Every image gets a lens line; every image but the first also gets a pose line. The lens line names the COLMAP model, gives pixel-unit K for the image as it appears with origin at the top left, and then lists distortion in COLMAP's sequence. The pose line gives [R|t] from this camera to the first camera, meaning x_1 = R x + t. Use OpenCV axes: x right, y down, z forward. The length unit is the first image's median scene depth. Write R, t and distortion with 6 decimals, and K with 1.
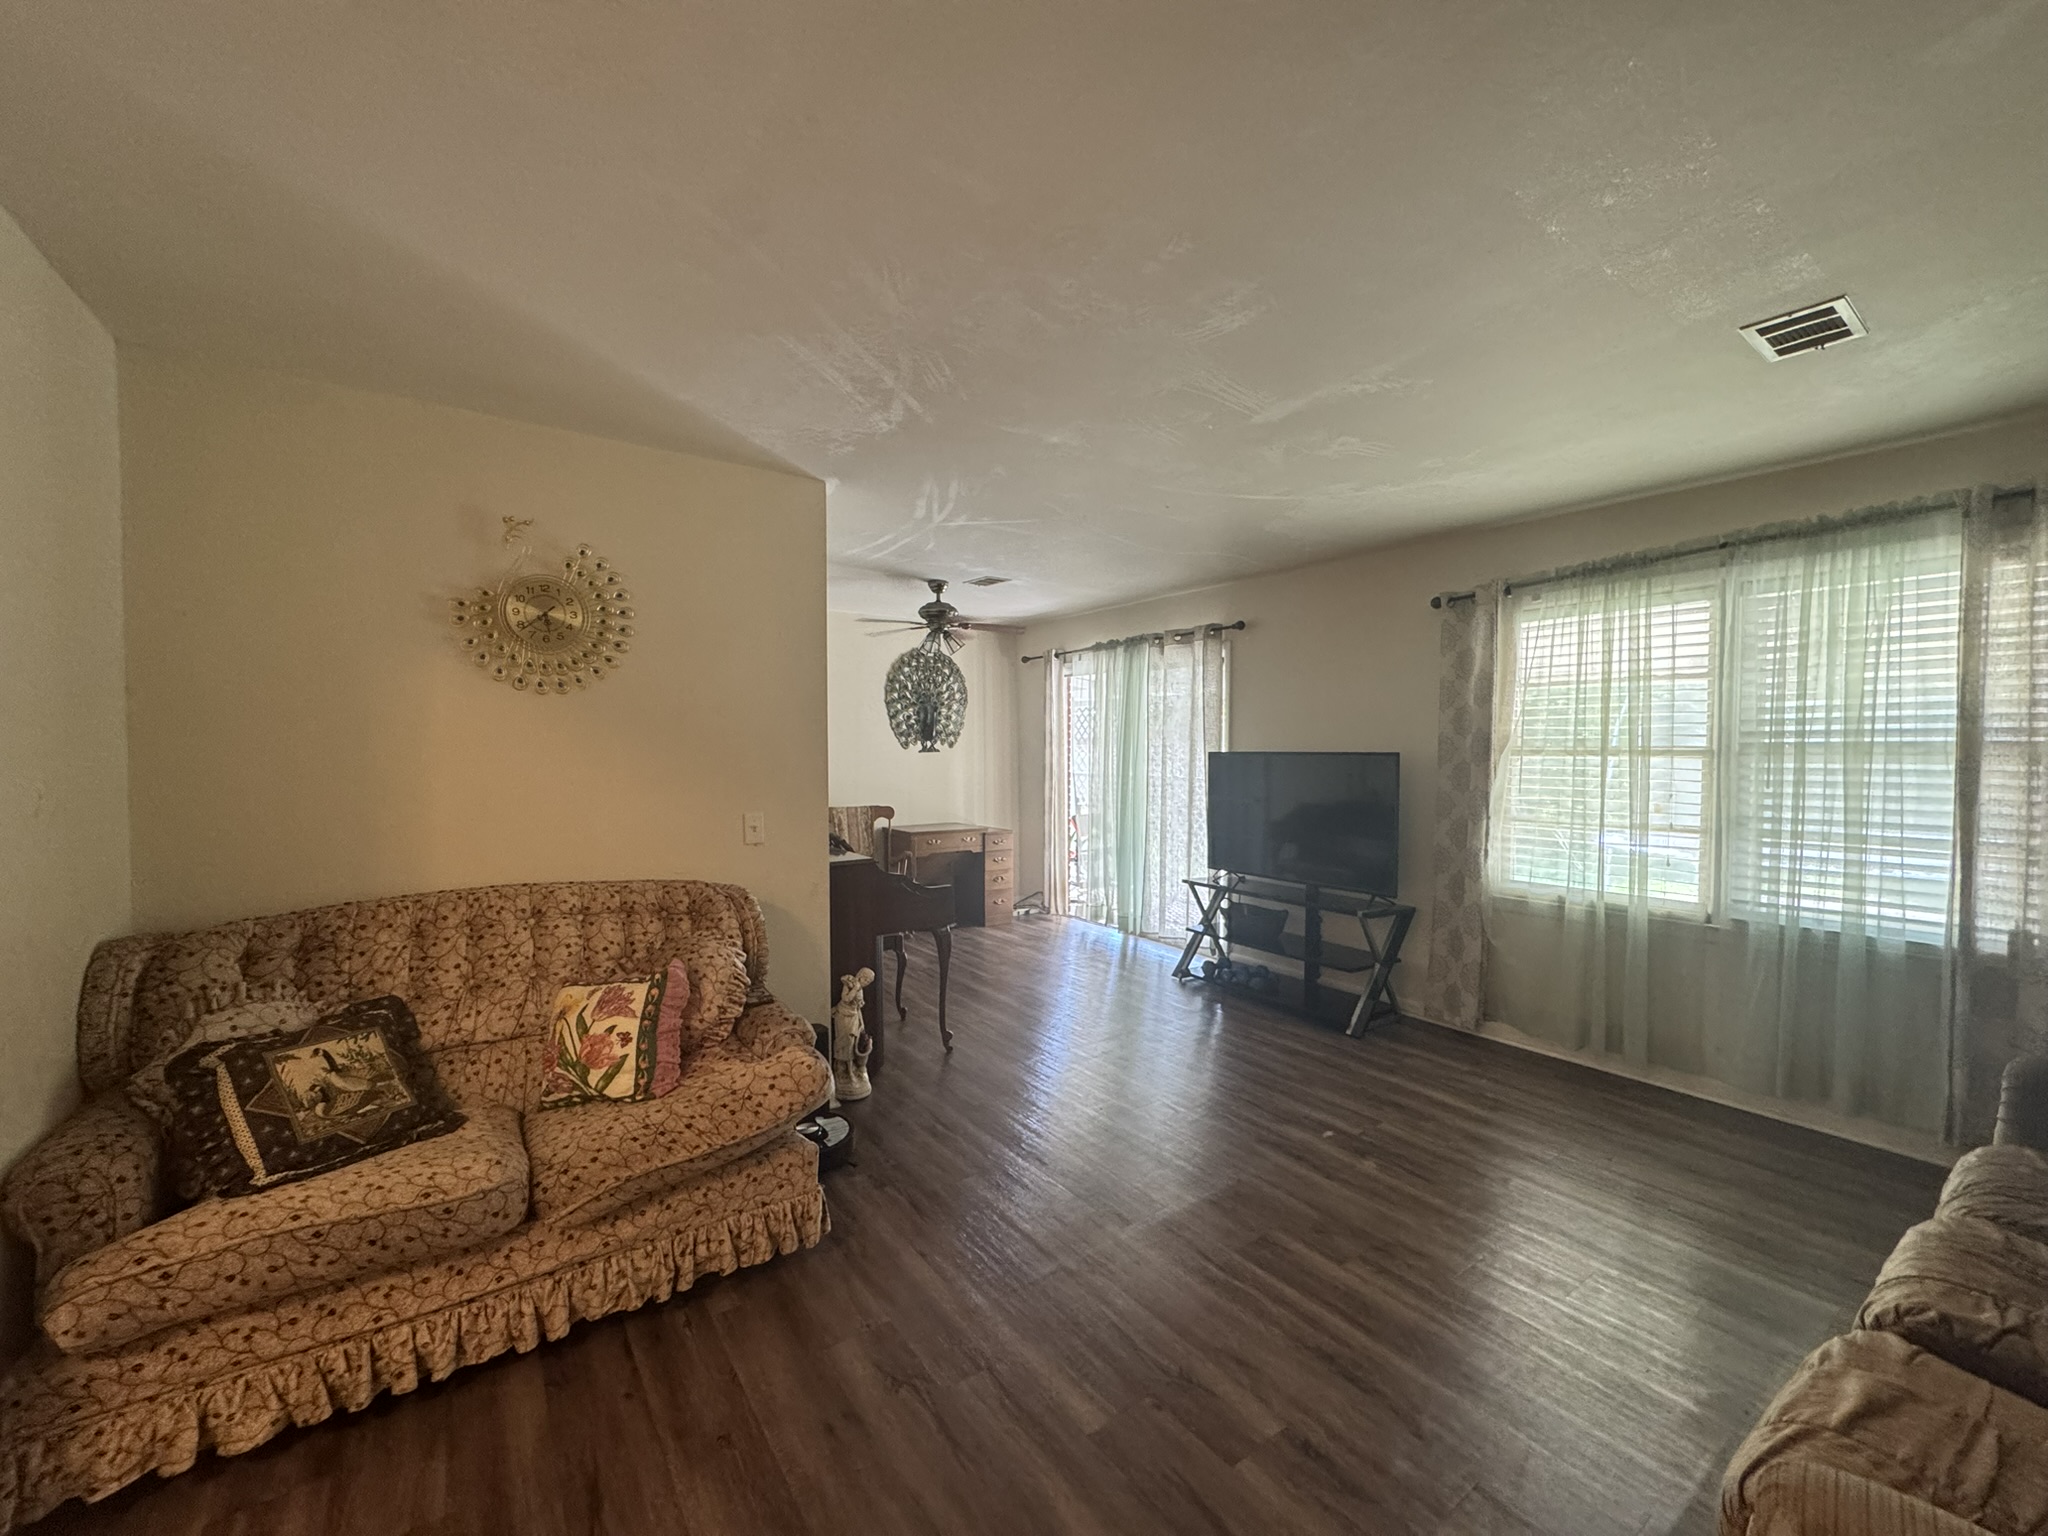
lens RADIAL K [[817.0, 0, 1022.9], [0, 817.0, 768.1], [0, 0, 1]] dist [-0.002695, 0.000535]
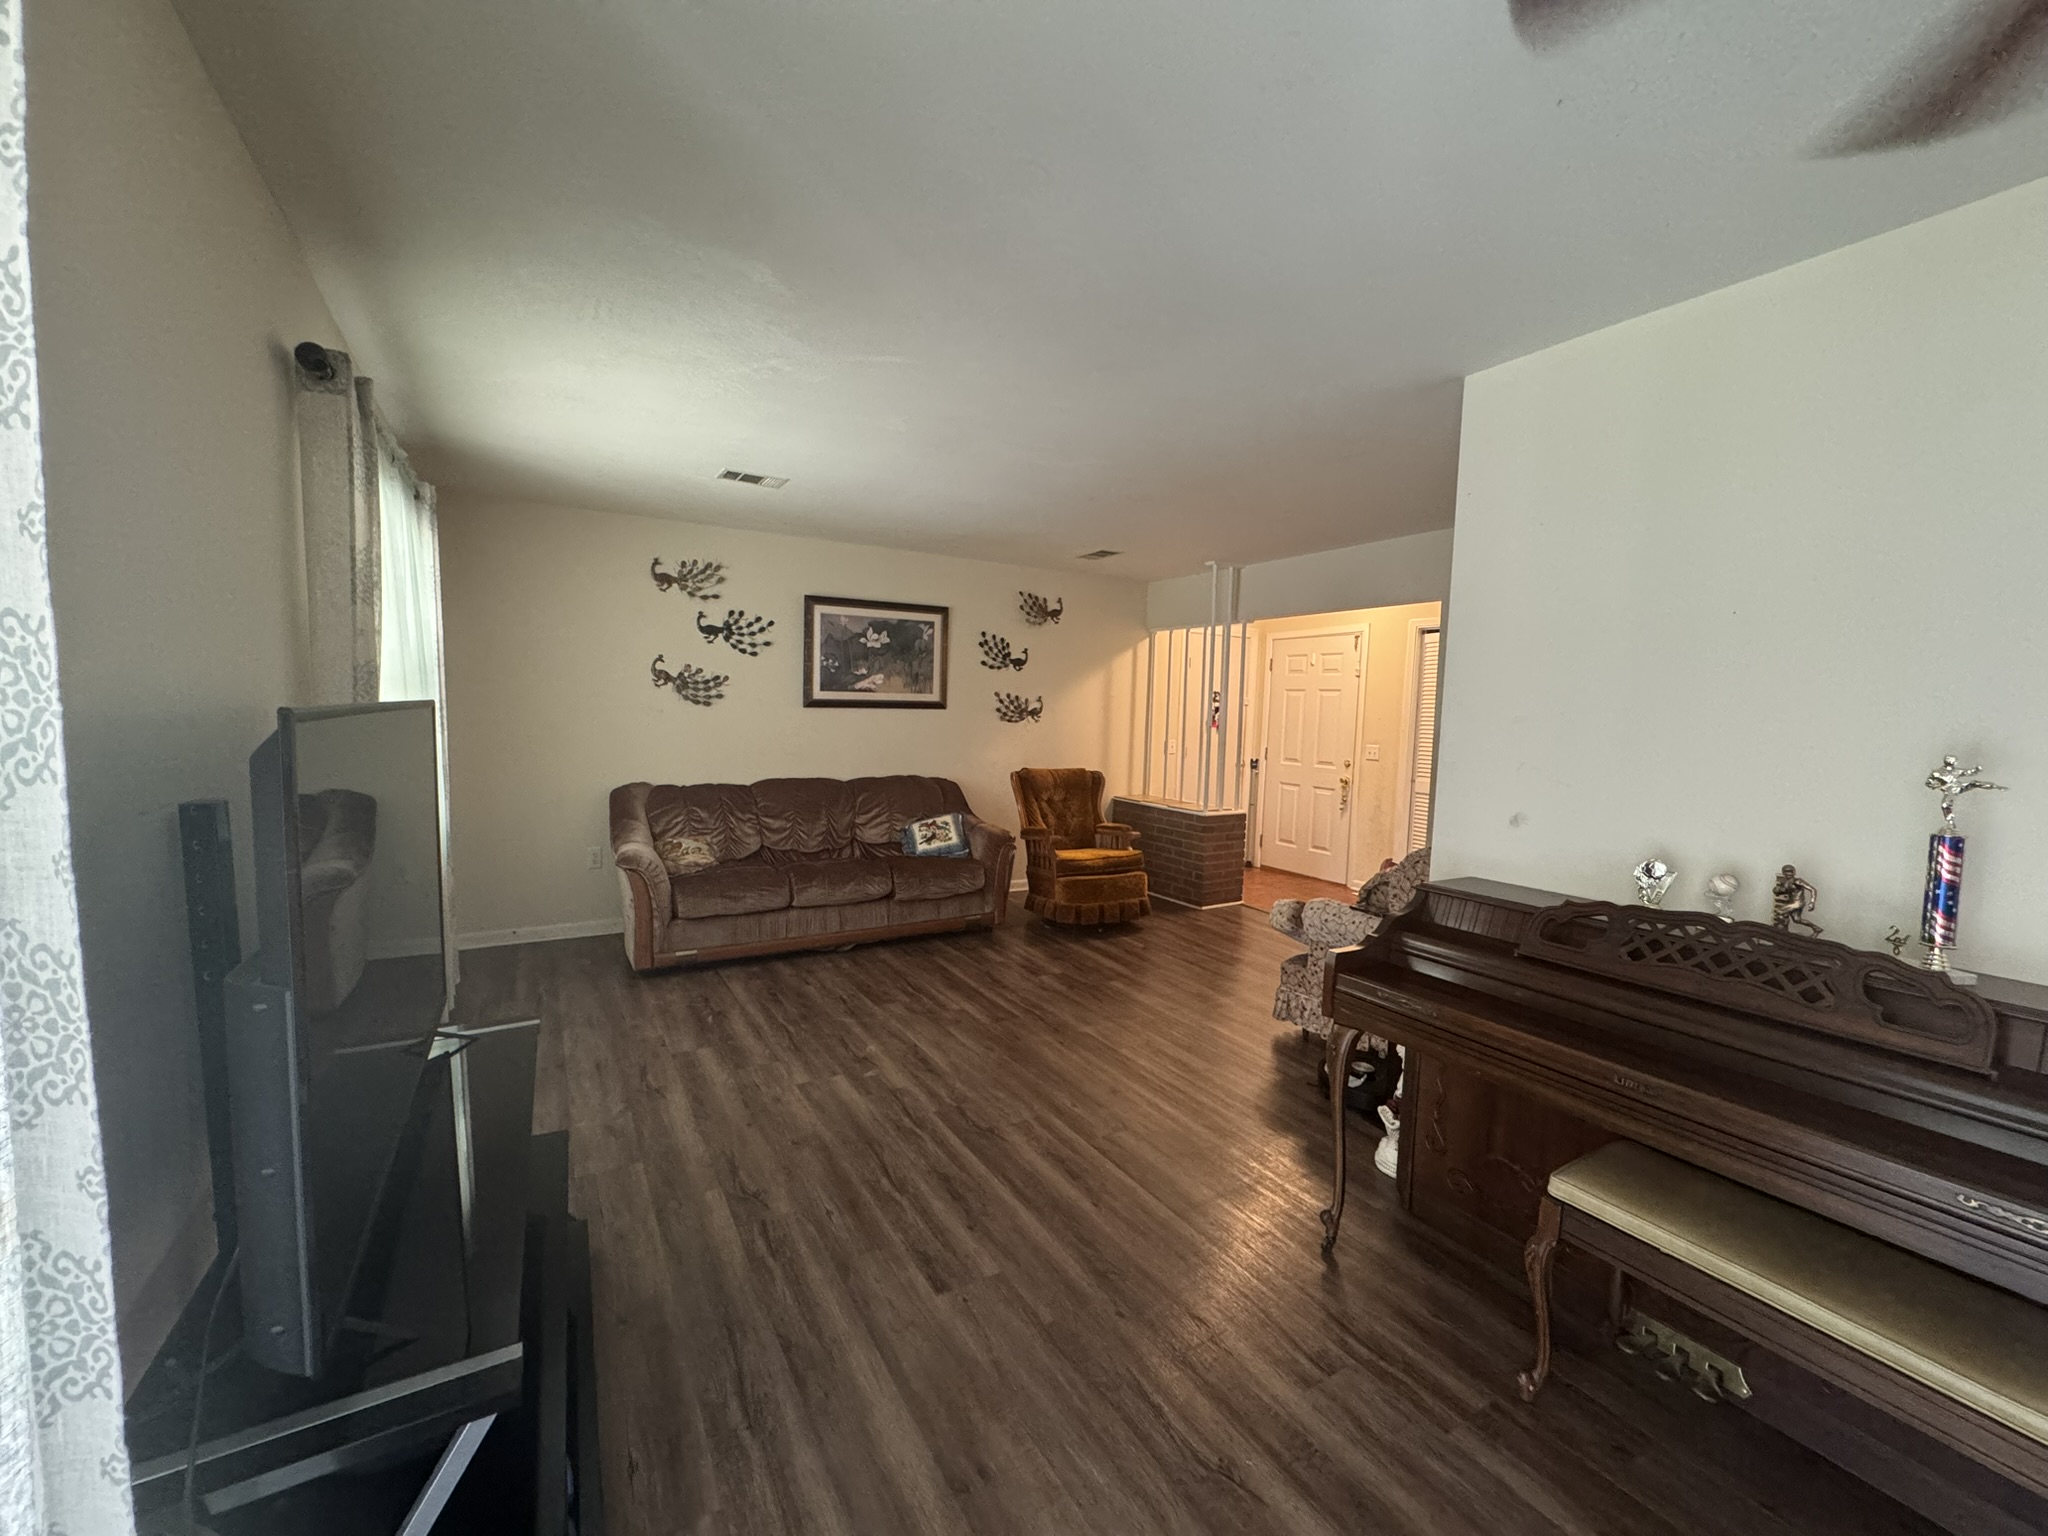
lens RADIAL K [[817.0, 0, 1022.6], [0, 817.0, 769.0], [0, 0, 1]] dist [-0.002695, 0.000535]
pose [[-0.996678, -0.034665, 0.073691, 0.114829], [-0.027282, 0.994719, 0.098942, -0.046941], [-0.076731, 0.096603, -0.992361, 1.928854]]
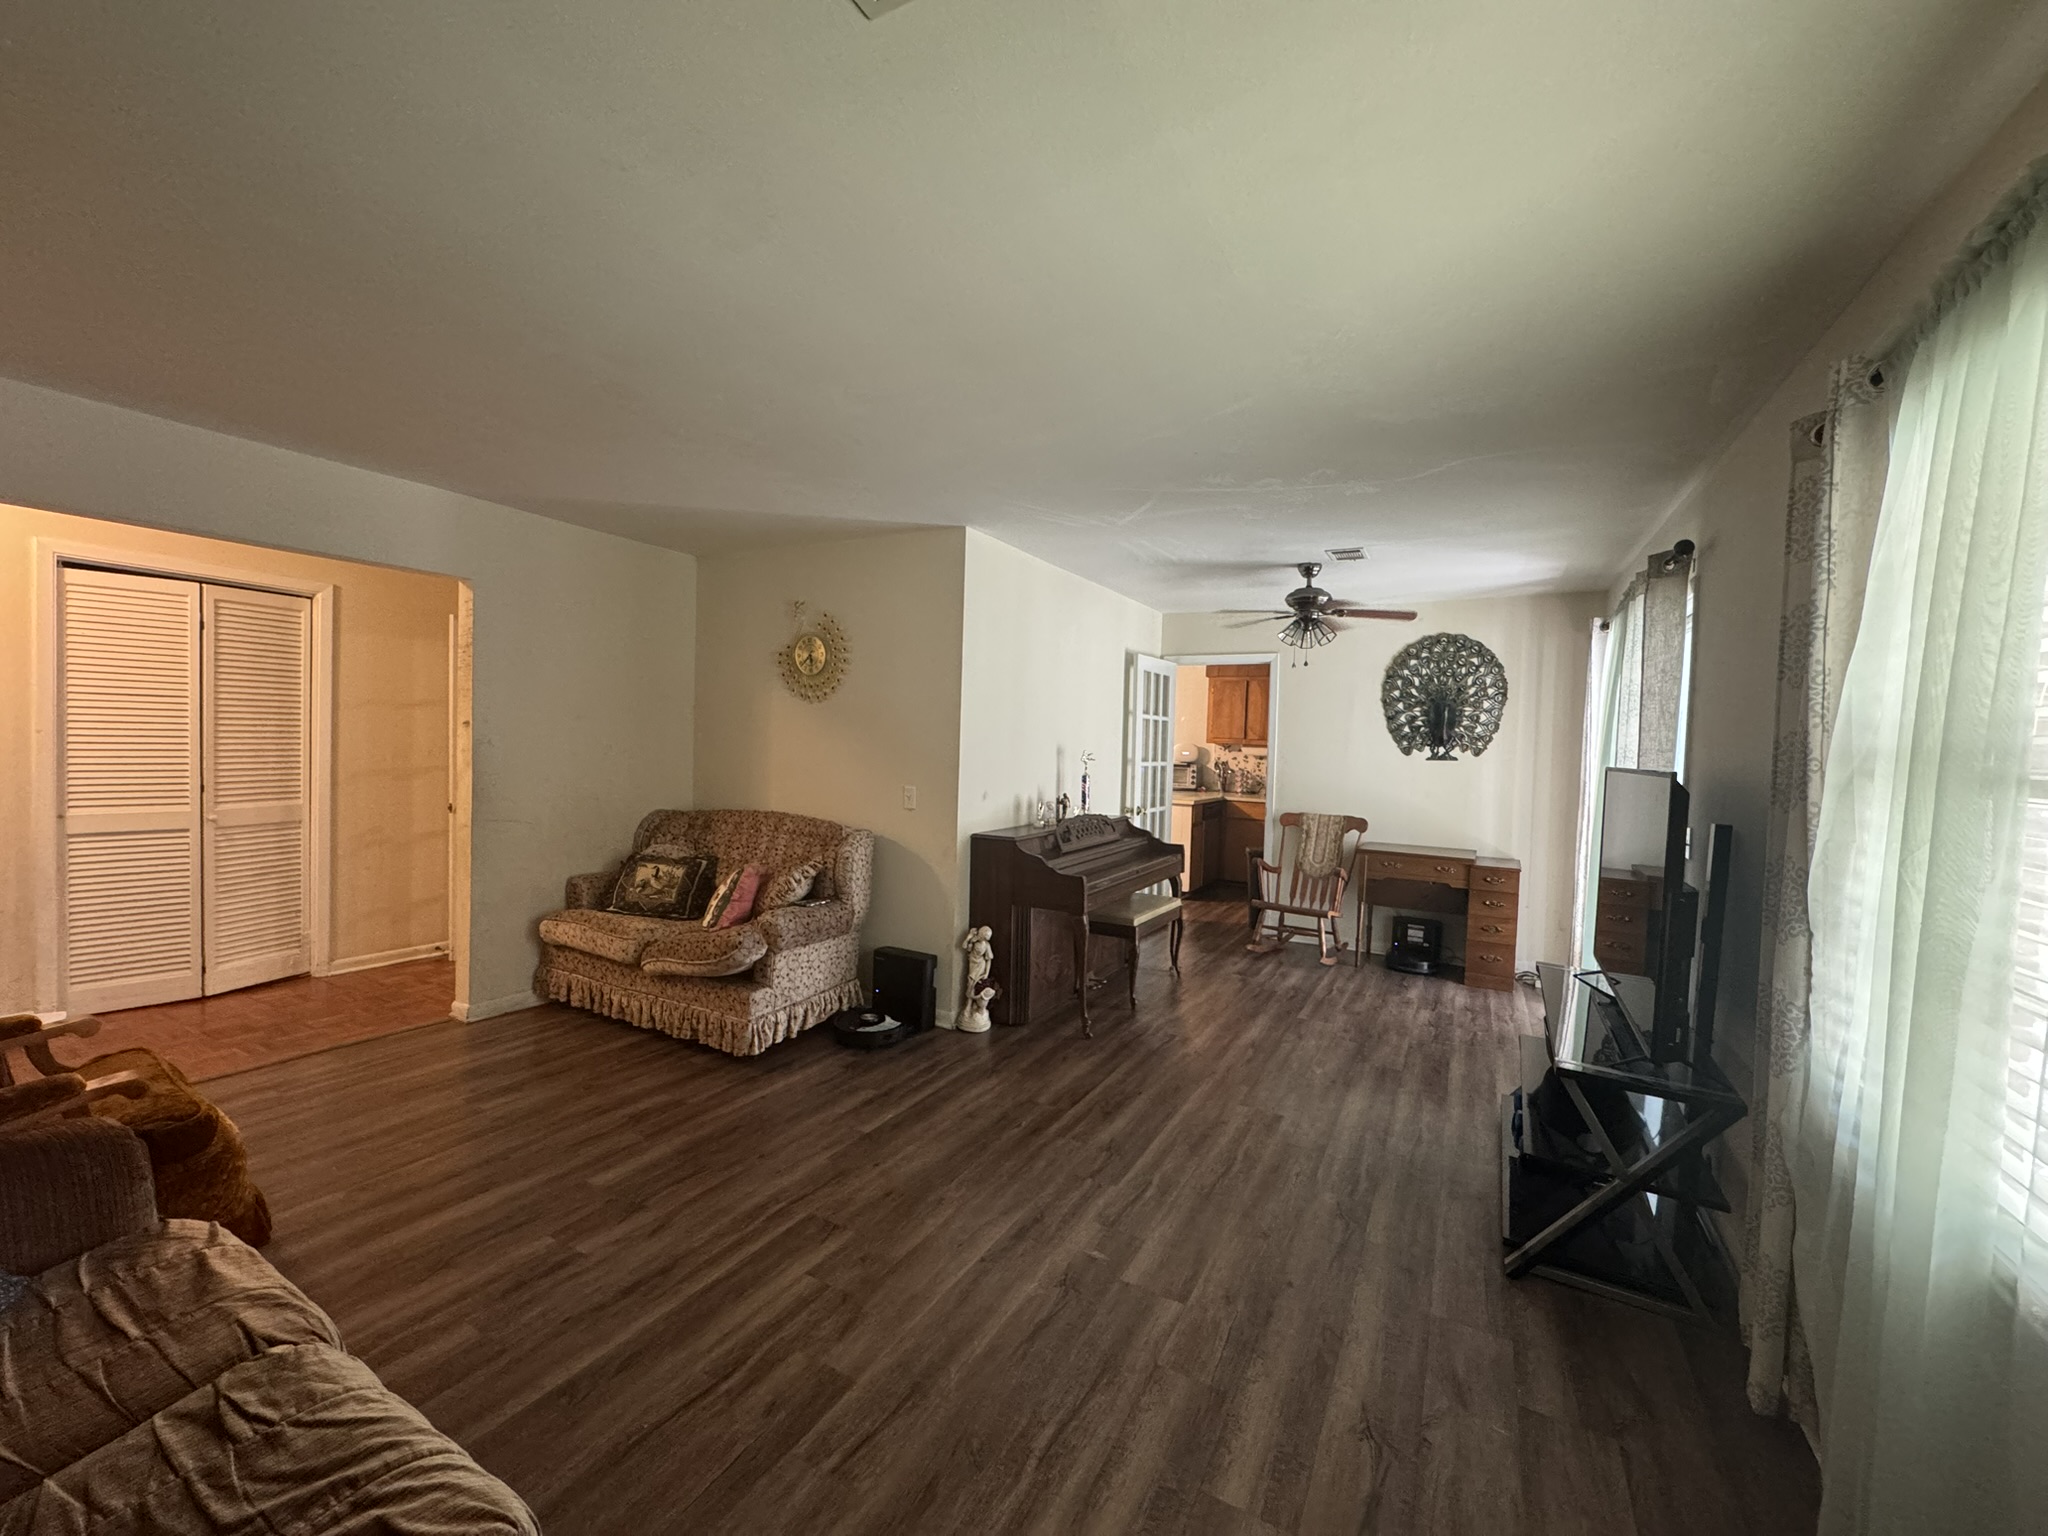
lens RADIAL K [[817.0, 0, 1023.9], [0, 817.0, 769.5], [0, 0, 1]] dist [-0.002695, 0.000535]
pose [[0.438258, 0.044017, -0.897771, 0.977343], [-0.053925, 0.998289, 0.022621, -0.013814], [0.897230, 0.038498, 0.439881, 0.572349]]
